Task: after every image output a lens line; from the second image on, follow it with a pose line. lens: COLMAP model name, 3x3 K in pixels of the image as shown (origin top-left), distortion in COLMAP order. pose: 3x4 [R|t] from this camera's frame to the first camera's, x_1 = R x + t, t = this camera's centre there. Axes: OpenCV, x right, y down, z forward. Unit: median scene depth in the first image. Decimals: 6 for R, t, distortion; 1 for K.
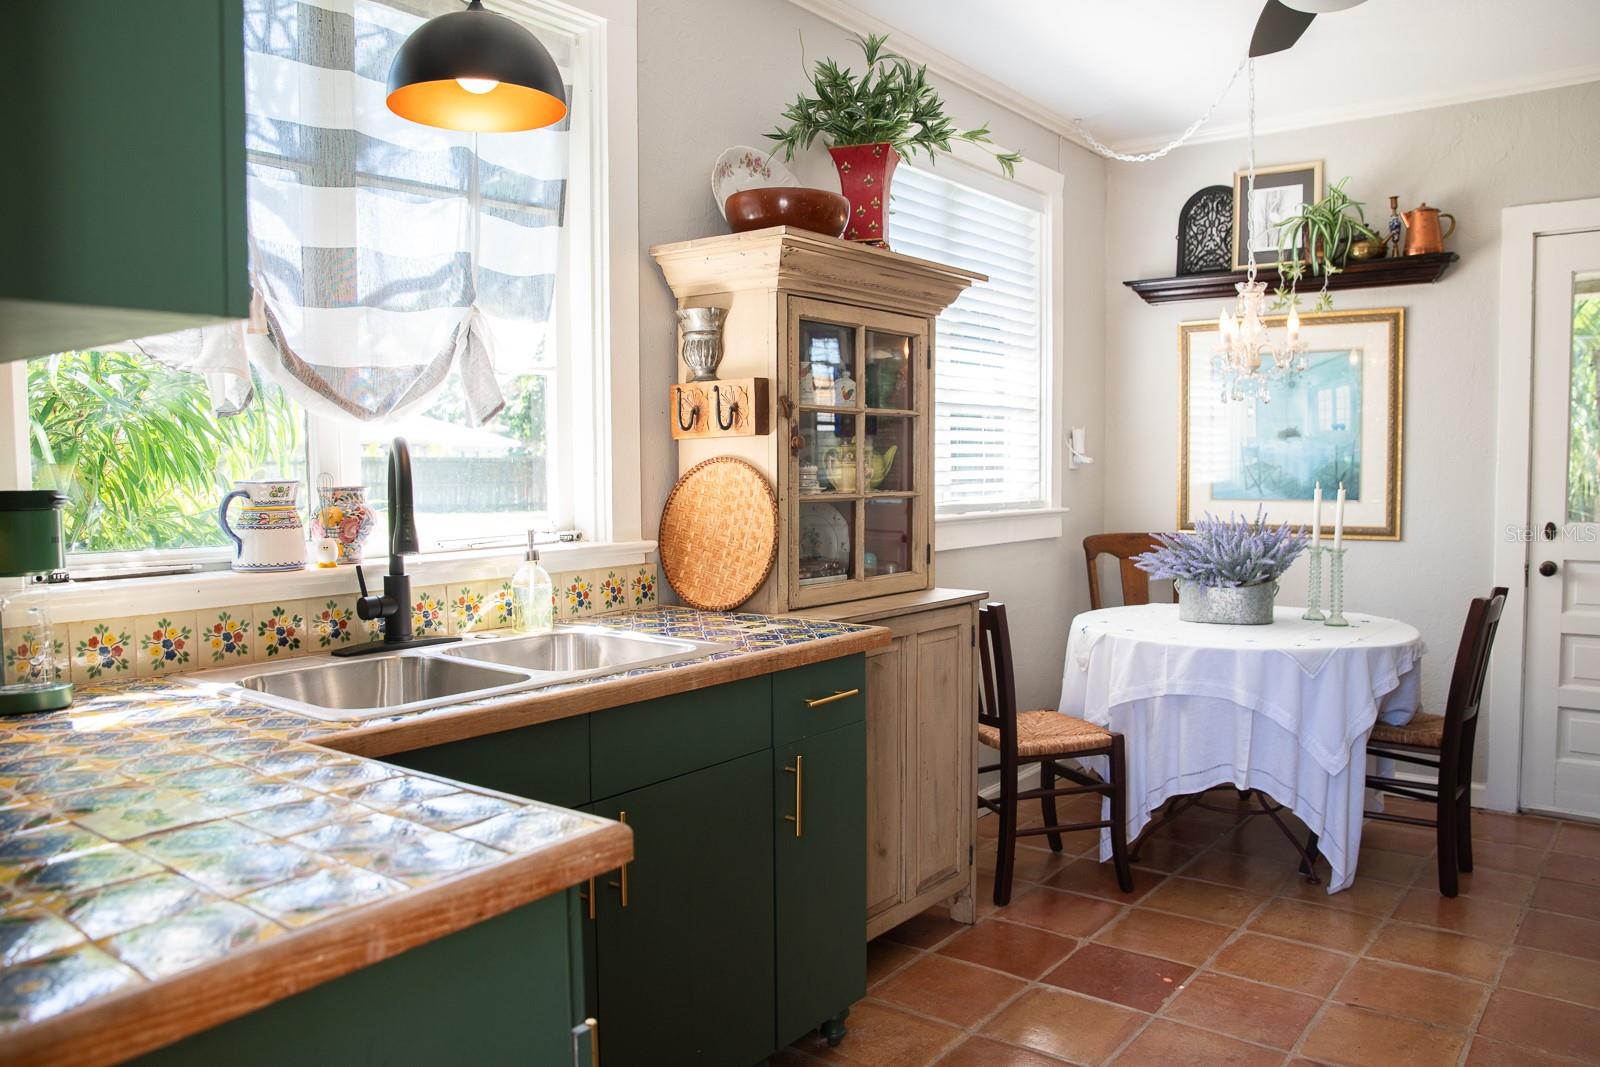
lens RADIAL K [[1179.8, 0, 800.0], [0, 1179.8, 533.5], [0, 0, 1]] dist [-0.123314, 0.097199]
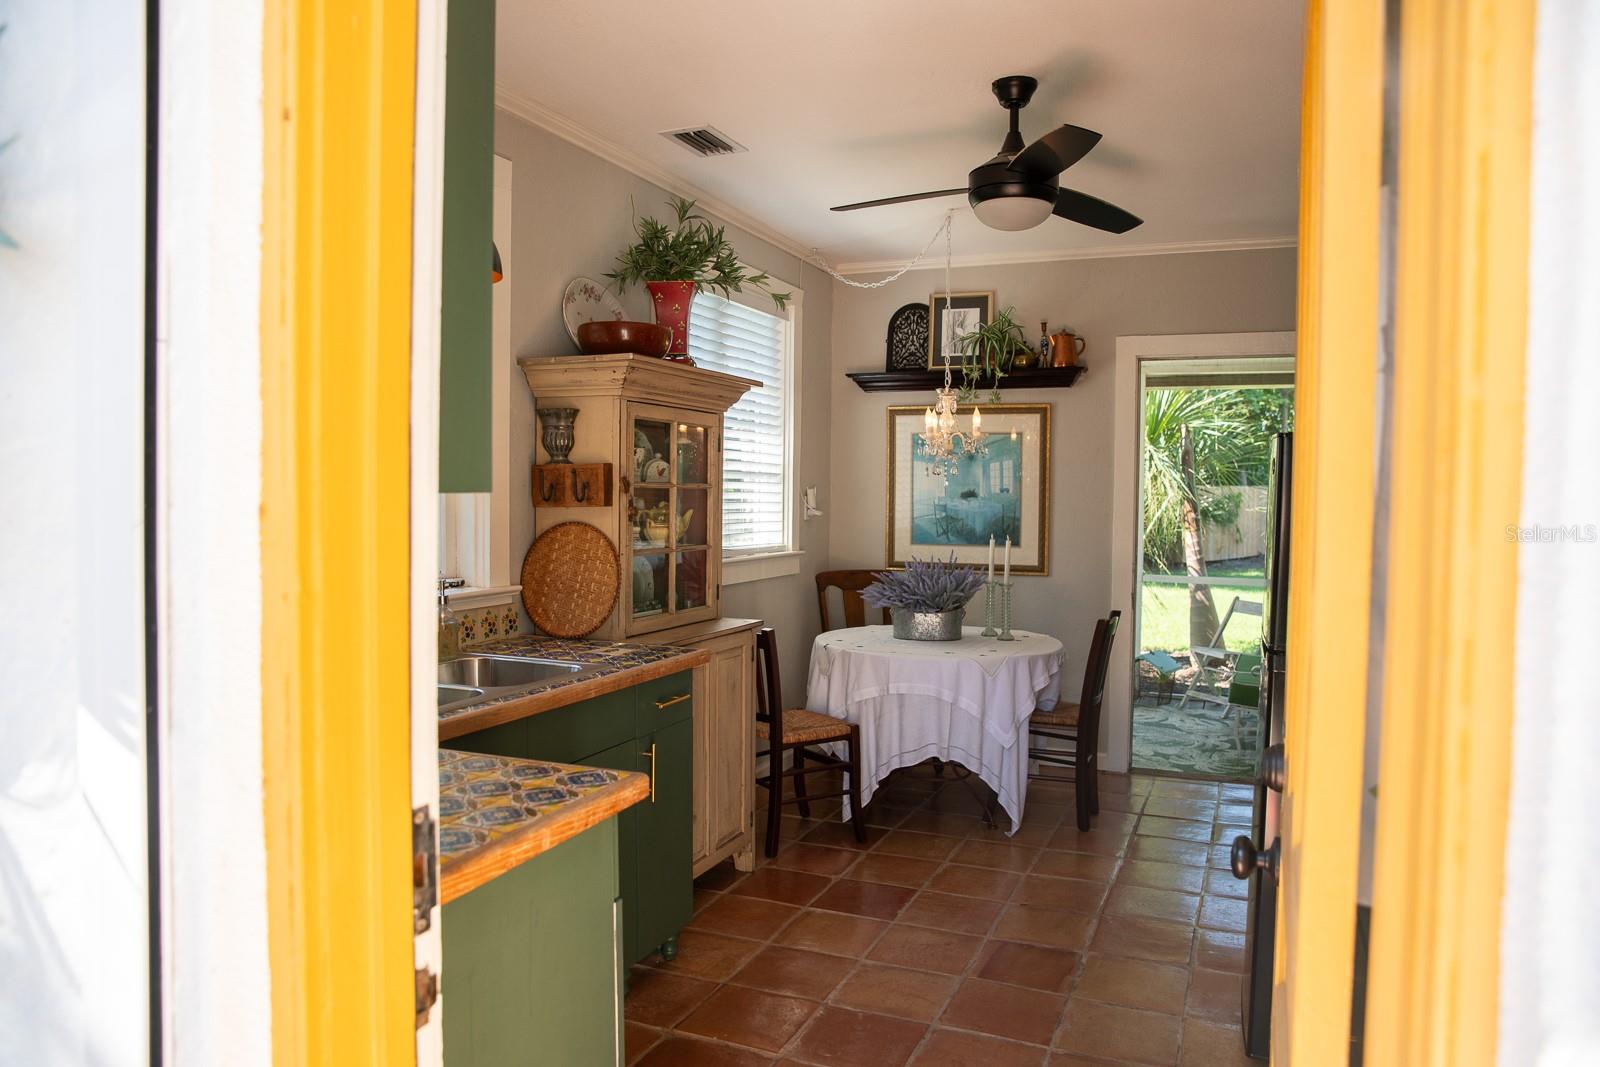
lens RADIAL K [[1093.3, 0, 800.0], [0, 1093.3, 533.5], [0, 0, 1]] dist [-0.109160, 0.086920]
pose [[0.965097, 0.004576, 0.261853, -0.118349], [0.000509, 0.999813, -0.019347, -0.023569], [-0.261892, 0.018804, 0.964914, -0.199805]]
